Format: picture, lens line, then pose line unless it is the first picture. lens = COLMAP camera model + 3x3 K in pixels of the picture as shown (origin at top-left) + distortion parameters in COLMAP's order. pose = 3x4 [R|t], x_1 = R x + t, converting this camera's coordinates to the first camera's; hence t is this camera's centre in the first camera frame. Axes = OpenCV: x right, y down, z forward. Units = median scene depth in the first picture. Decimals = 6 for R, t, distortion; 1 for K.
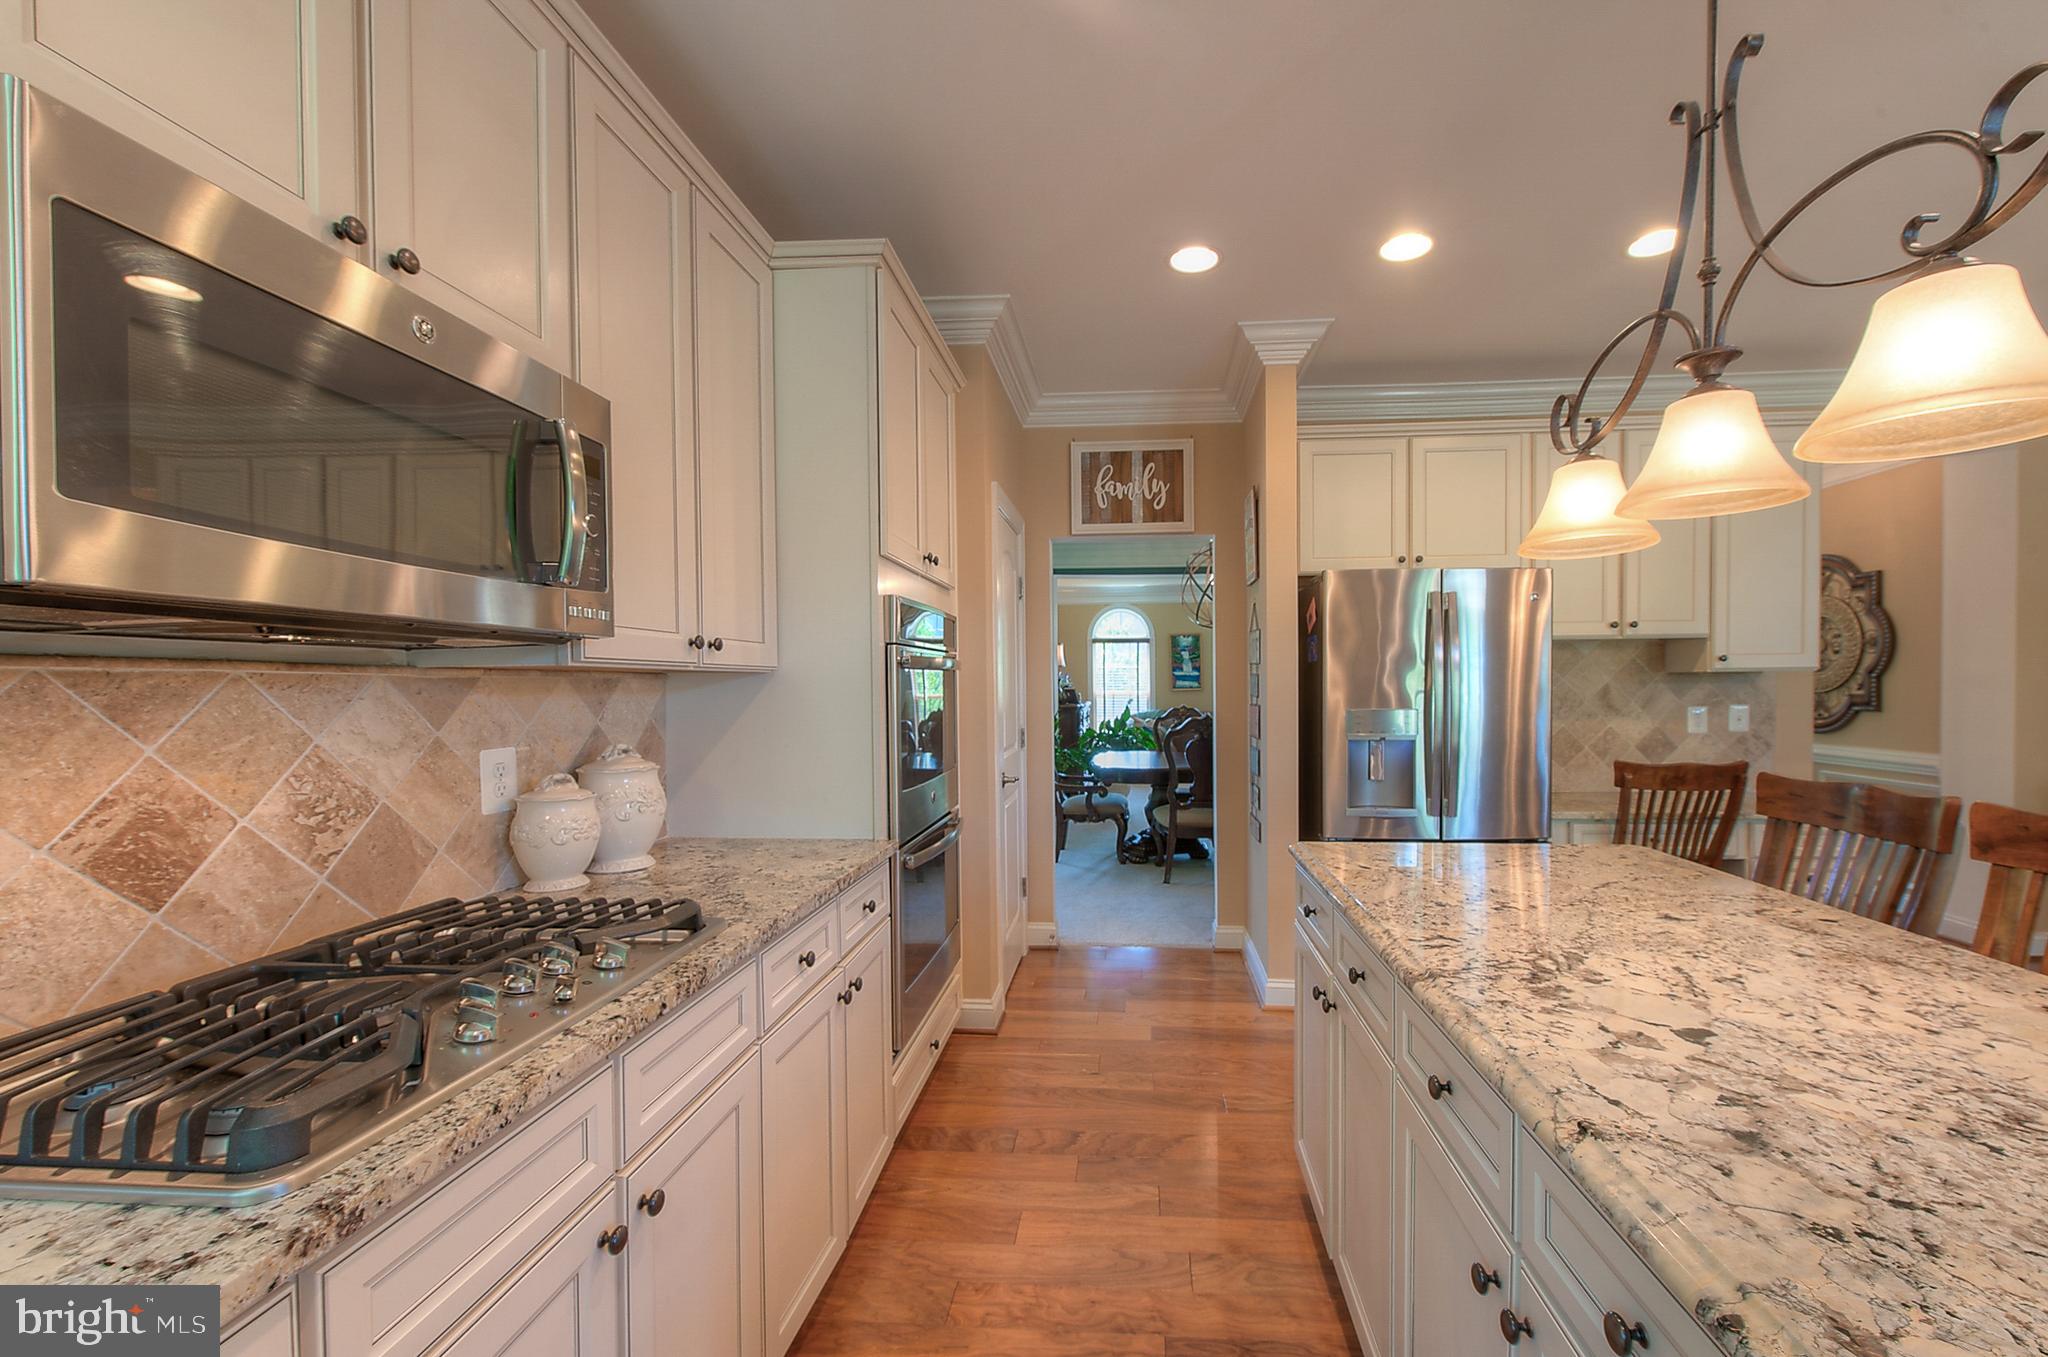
lens RADIAL K [[812.4, 0, 1086.4], [0, 812.4, 701.5], [0, 0, 1]] dist [-0.000227, -0.002036]
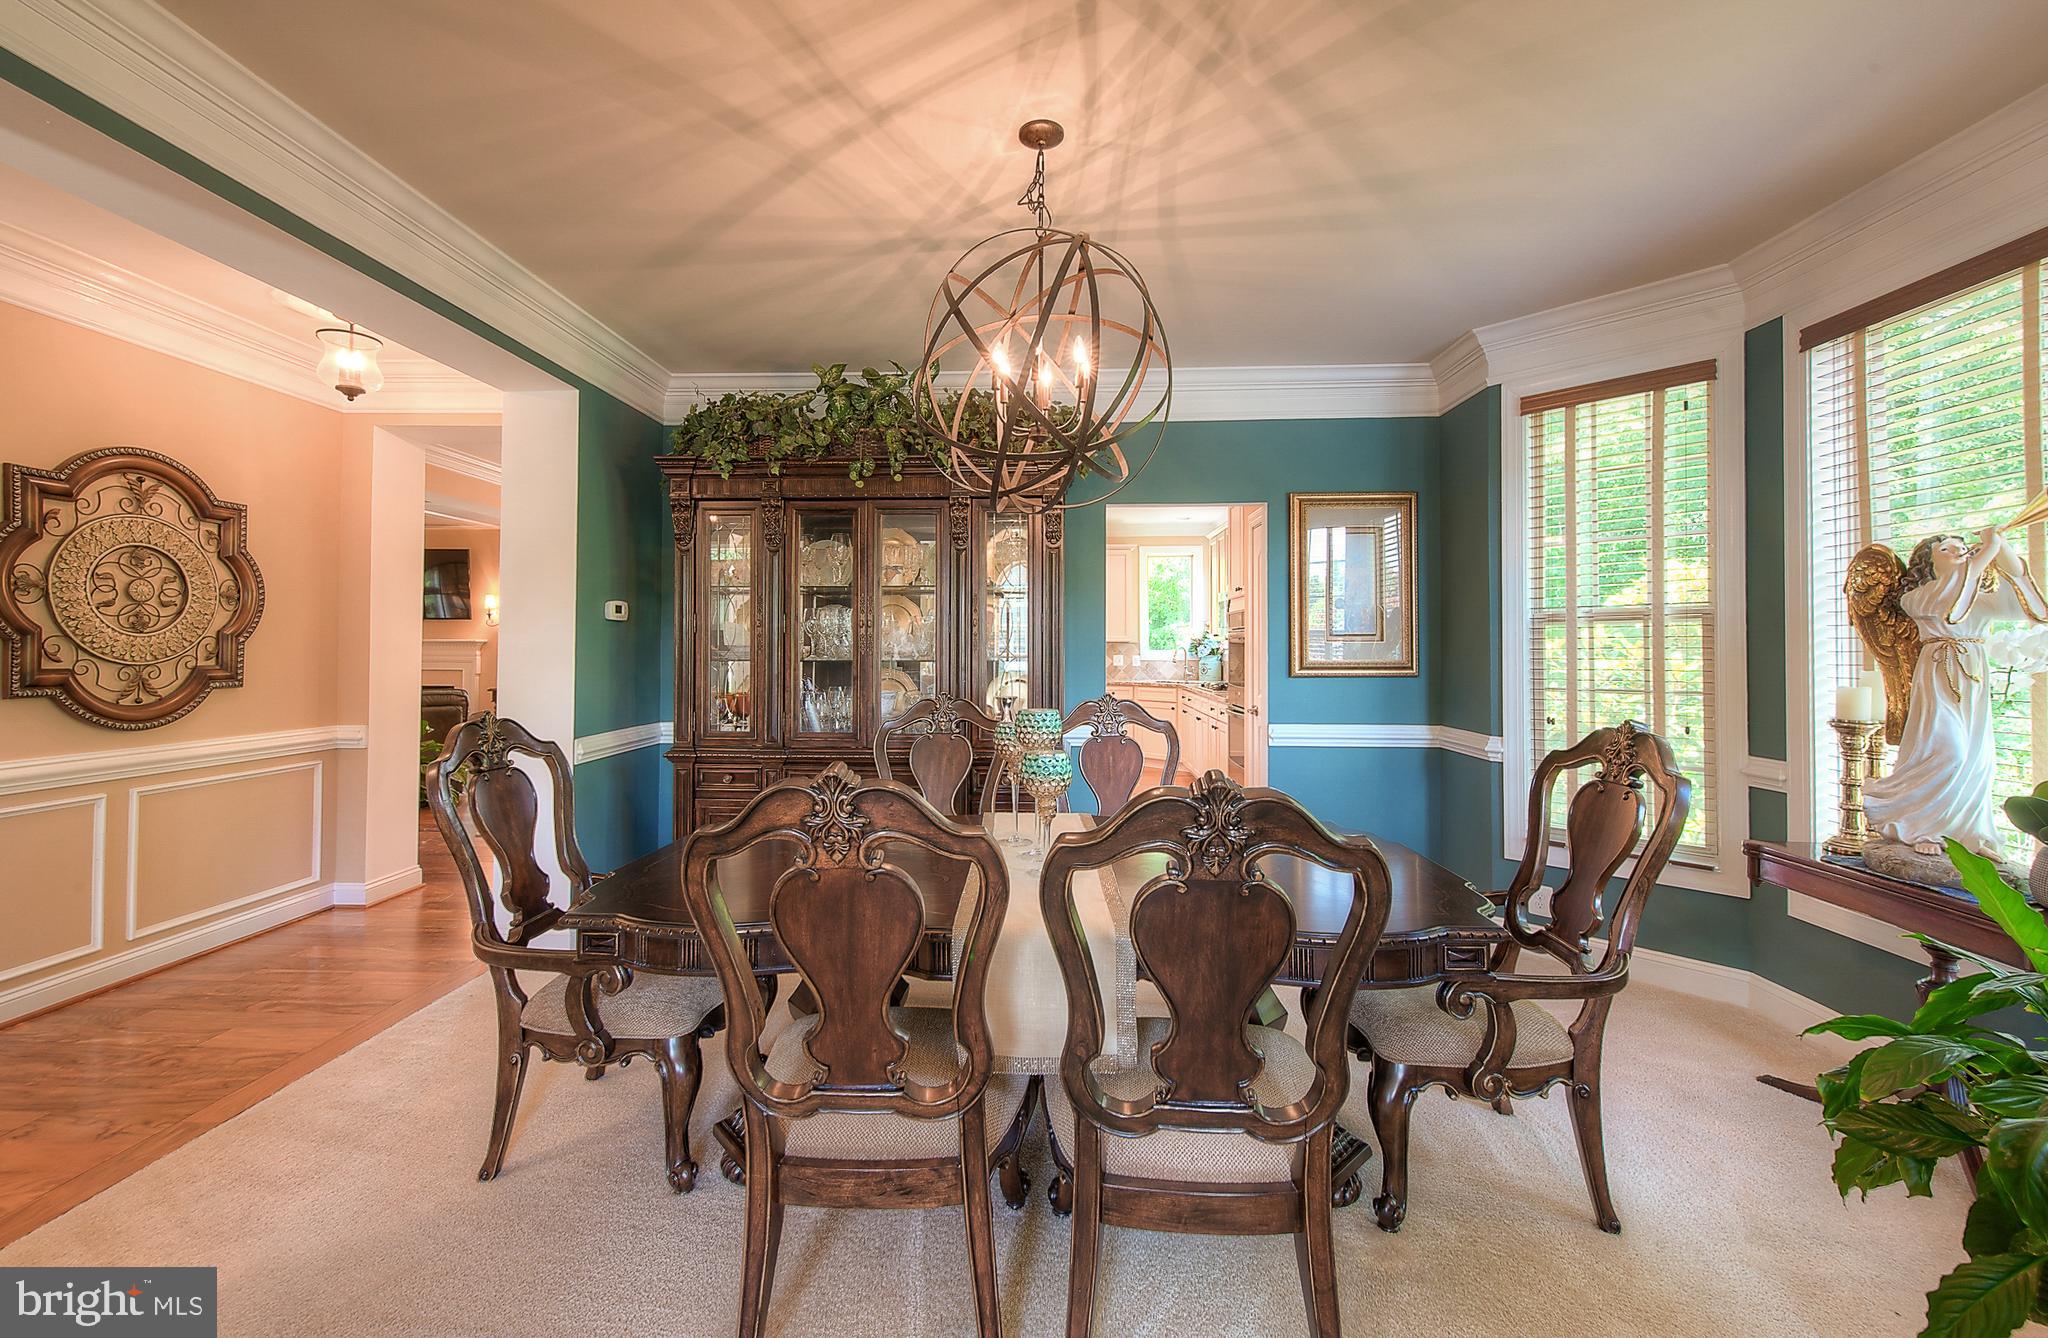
lens RADIAL K [[808.3, 0, 1025.4], [0, 808.3, 630.7], [0, 0, 1]] dist [0.007805, -0.000048]
pose [[-0.999857, 0.007143, -0.015322, 0.708767], [0.007102, 0.999971, 0.002720, -0.114586], [0.015341, 0.002611, -0.999879, 5.410352]]
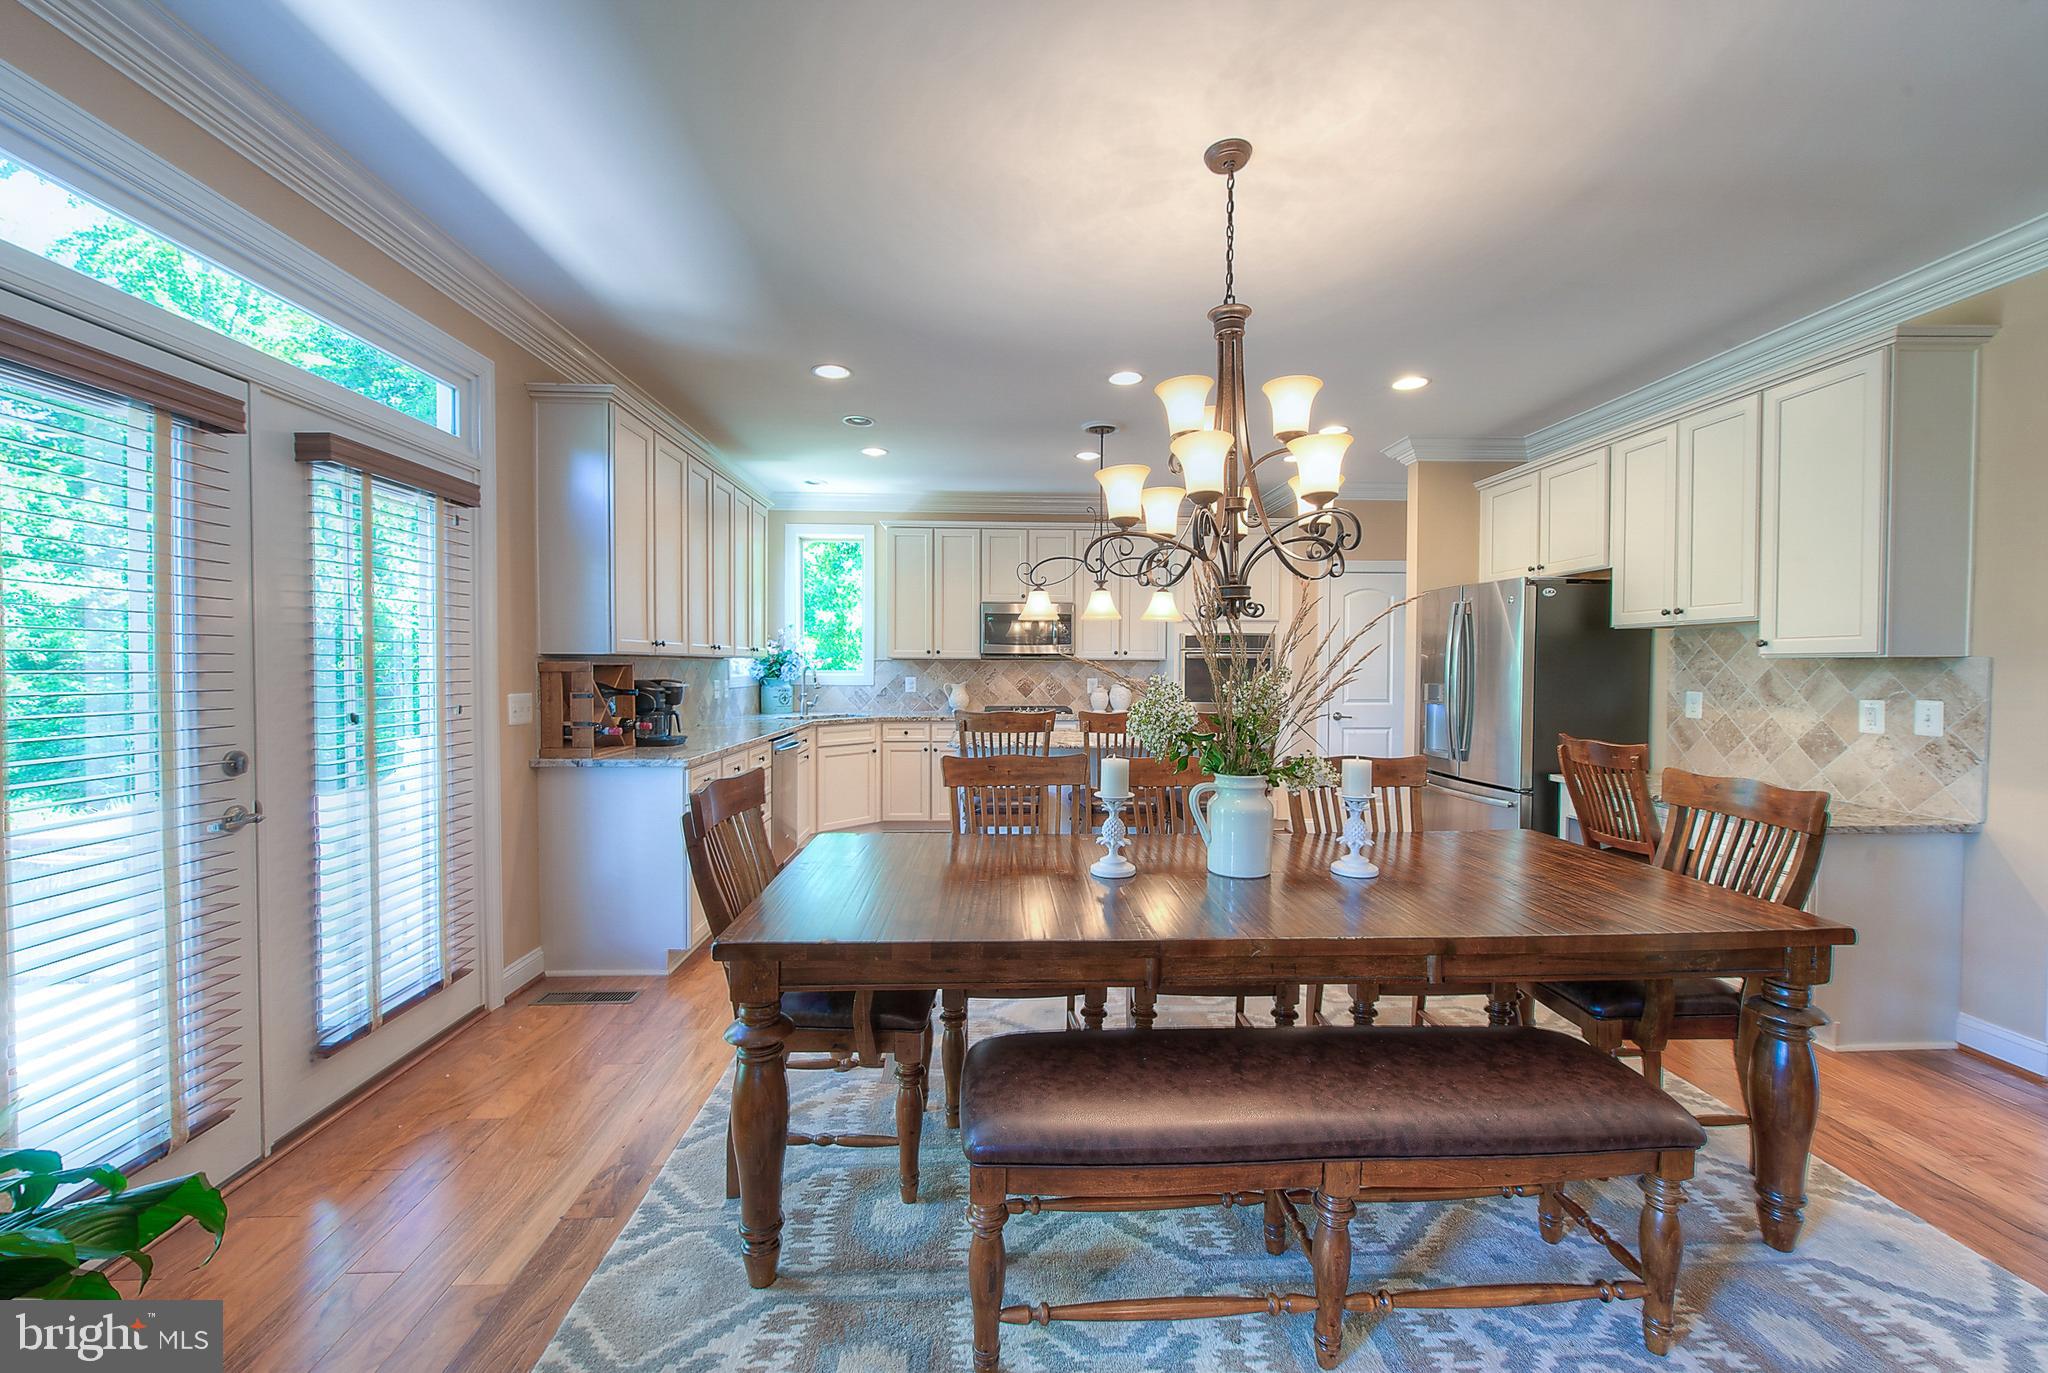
lens RADIAL K [[786.9, 0, 1031.5], [0, 786.9, 684.2], [0, 0, 1]] dist [-0.014980, 0.000004]
pose [[0.111353, 0.033558, -0.993214, 3.578085], [-0.024121, 0.999227, 0.031057, -0.033756], [0.993488, 0.020499, 0.112077, 0.220626]]
